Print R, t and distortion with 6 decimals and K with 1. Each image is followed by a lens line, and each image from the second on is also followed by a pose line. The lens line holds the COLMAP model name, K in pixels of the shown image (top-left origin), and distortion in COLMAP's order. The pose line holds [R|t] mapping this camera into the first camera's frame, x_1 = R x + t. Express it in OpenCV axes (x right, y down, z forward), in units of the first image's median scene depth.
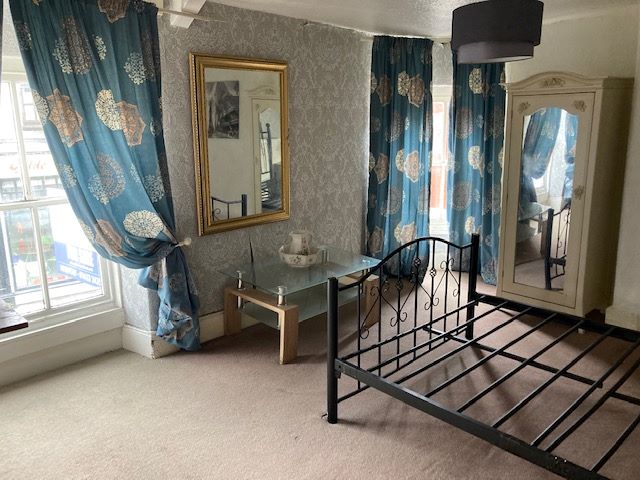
lens RADIAL K [[514.8, 0, 320.5], [0, 514.8, 222.6], [0, 0, 1]] dist [0.001839, -0.013072]
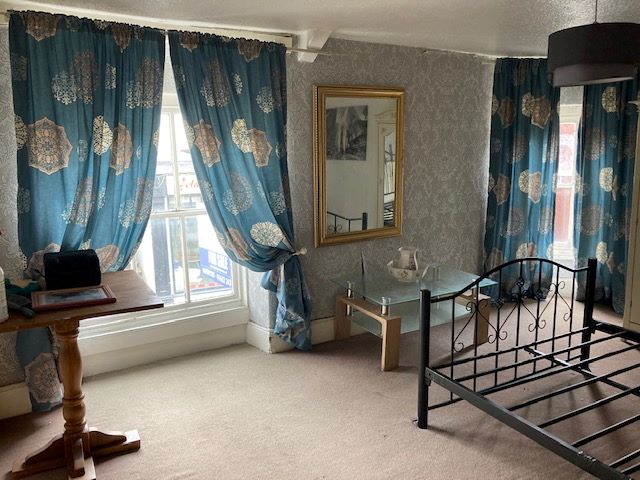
lens RADIAL K [[514.8, 0, 320.5], [0, 514.8, 222.6], [0, 0, 1]] dist [0.001839, -0.013072]
pose [[0.962622, 0.030505, -0.269124, 0.073982], [-0.041803, 0.998464, -0.036351, 0.013338], [0.267602, 0.046242, 0.962419, -0.068324]]
